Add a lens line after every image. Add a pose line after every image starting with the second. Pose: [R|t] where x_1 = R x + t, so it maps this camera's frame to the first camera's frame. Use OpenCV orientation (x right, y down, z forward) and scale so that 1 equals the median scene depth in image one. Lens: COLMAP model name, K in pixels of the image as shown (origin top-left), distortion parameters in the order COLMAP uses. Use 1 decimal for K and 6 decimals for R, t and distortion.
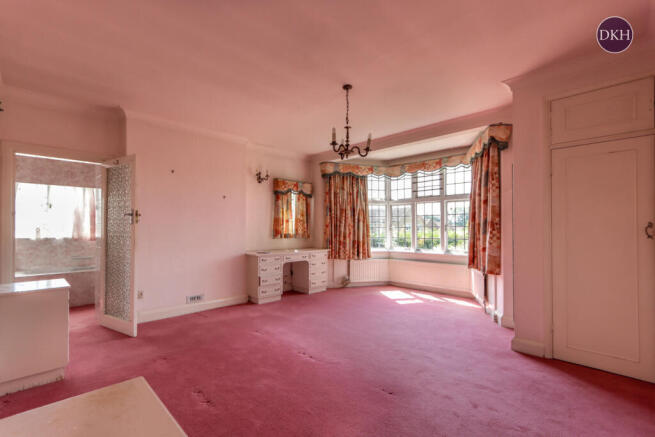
lens RADIAL K [[299.4, 0, 324.0], [0, 299.4, 218.6], [0, 0, 1]] dist [0.000284, 0.000266]
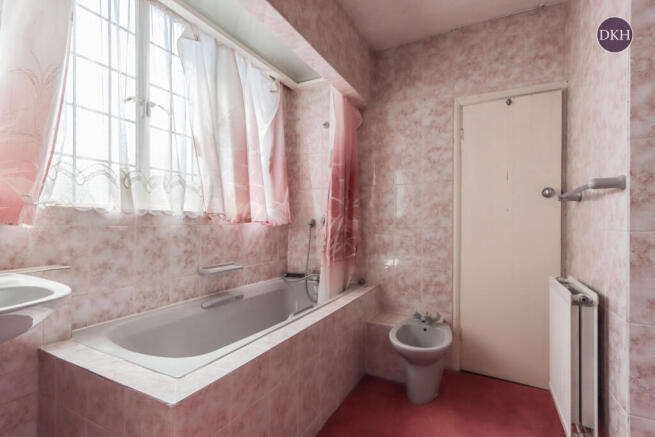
lens RADIAL K [[299.4, 0, 328.3], [0, 299.4, 222.0], [0, 0, 1]] dist [0.000284, 0.000266]
pose [[0.955624, 0.005507, 0.294536, -0.828616], [-0.012946, 0.999644, 0.023311, 0.065198], [-0.294303, -0.026090, 0.955356, 0.647204]]
